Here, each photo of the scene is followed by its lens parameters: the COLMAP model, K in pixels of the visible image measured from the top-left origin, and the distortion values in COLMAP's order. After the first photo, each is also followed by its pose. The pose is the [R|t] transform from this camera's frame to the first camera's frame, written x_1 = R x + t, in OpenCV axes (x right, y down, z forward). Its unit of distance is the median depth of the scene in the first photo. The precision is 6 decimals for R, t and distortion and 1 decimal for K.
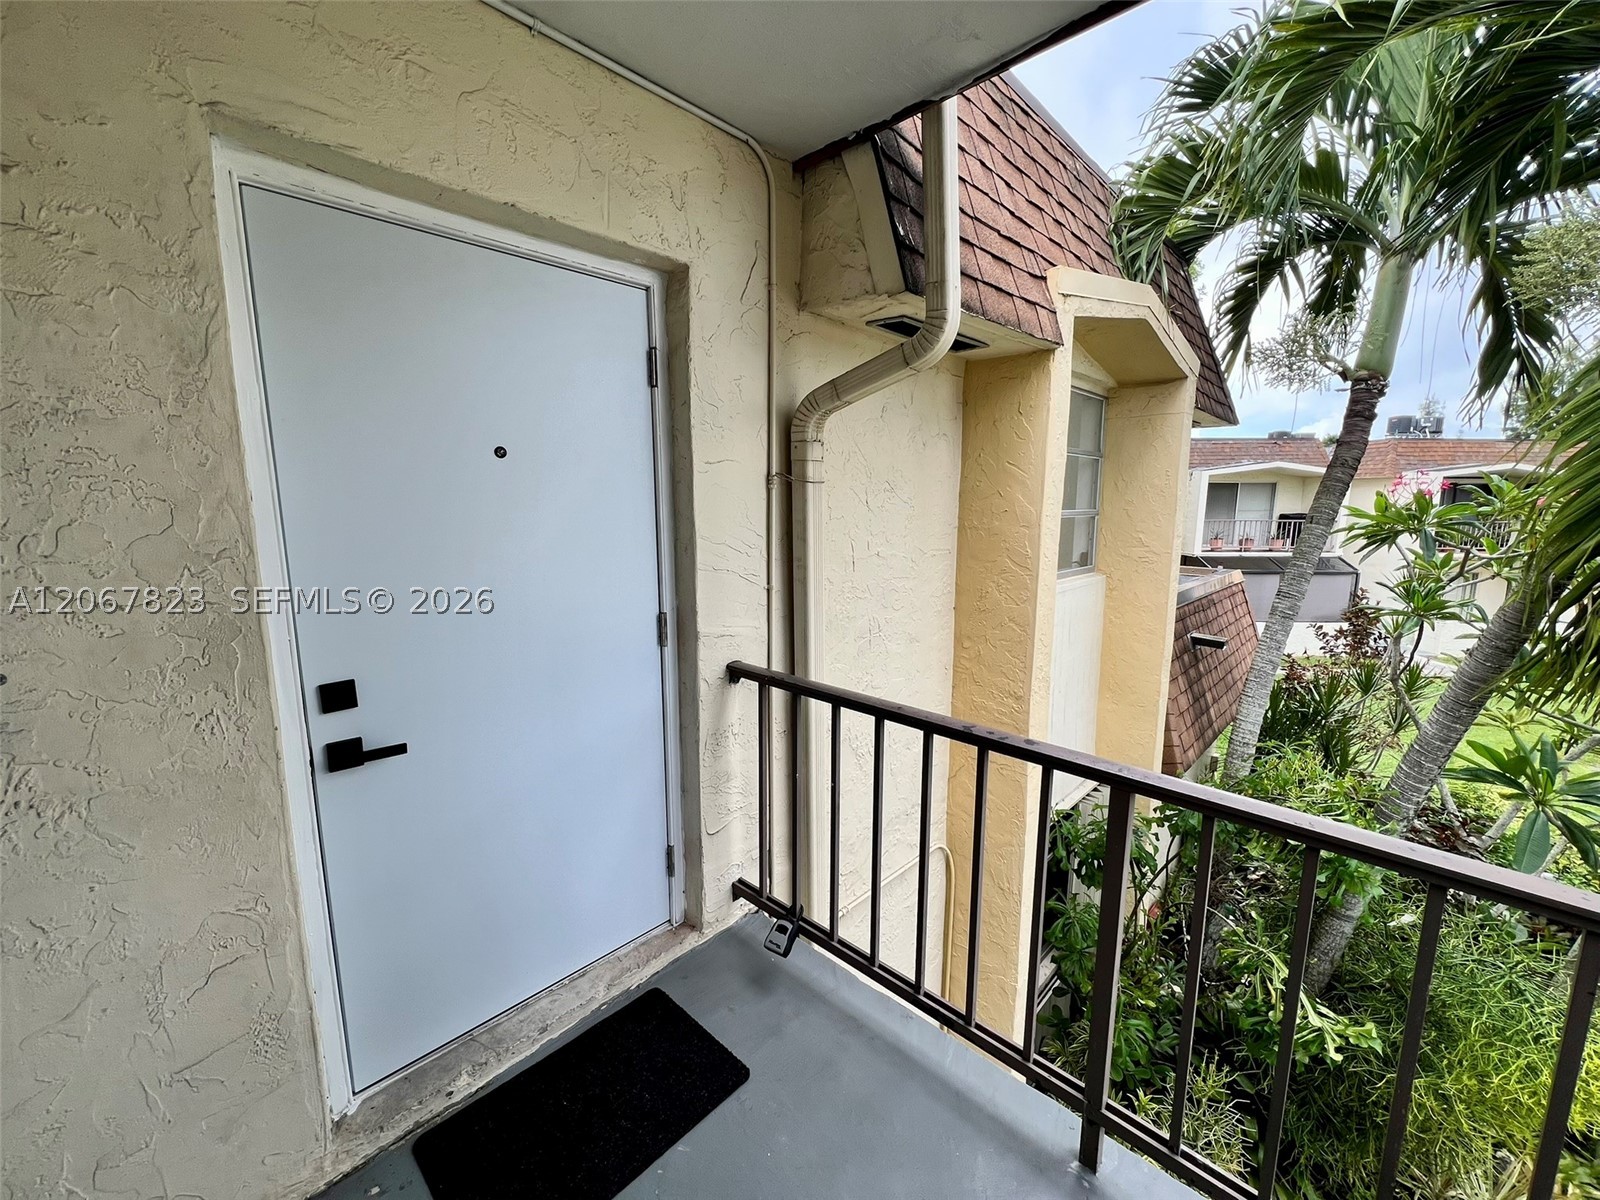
lens RADIAL K [[639.7, 0, 800.0], [0, 639.7, 600.0], [0, 0, 1]] dist [-0.002693, 0.000244]
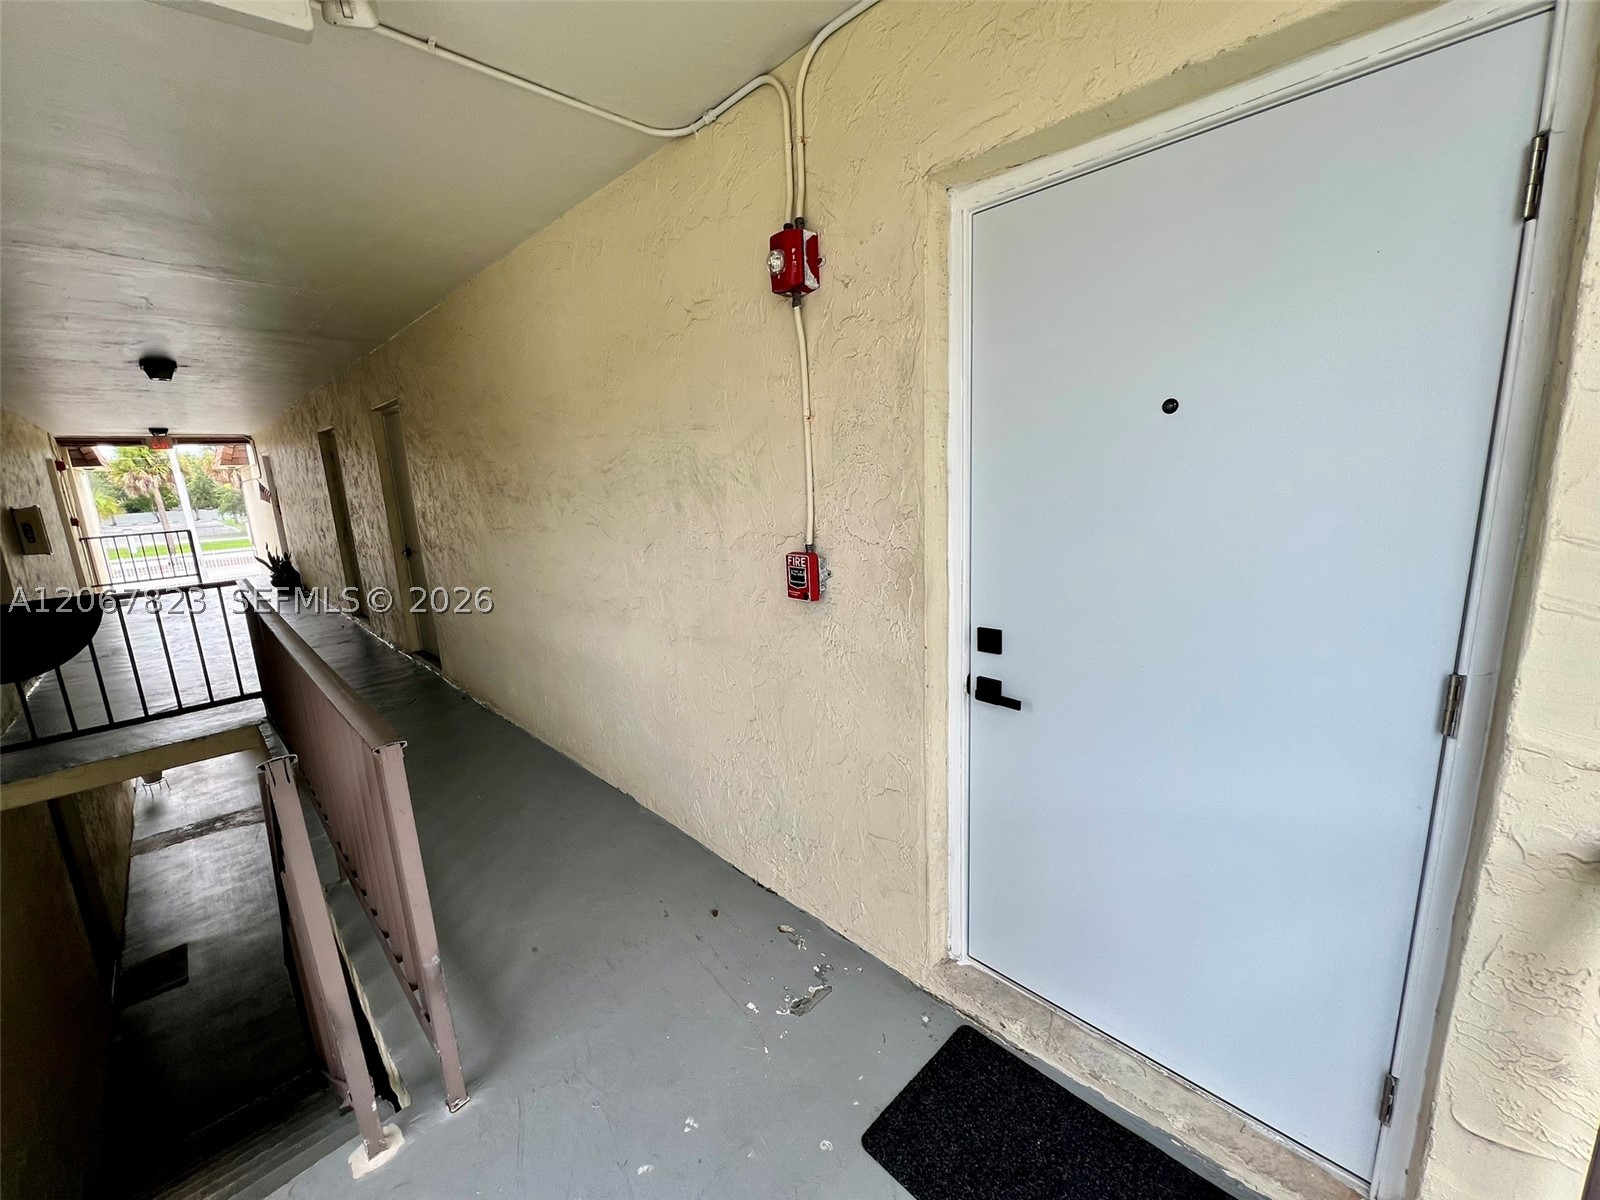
lens RADIAL K [[639.7, 0, 800.0], [0, 639.7, 600.0], [0, 0, 1]] dist [-0.002693, 0.000244]
pose [[-0.026995, 0.198702, -0.979688, 0.427518], [-0.111414, 0.973341, 0.200485, -0.120015], [0.993407, 0.114563, -0.004137, 0.659326]]
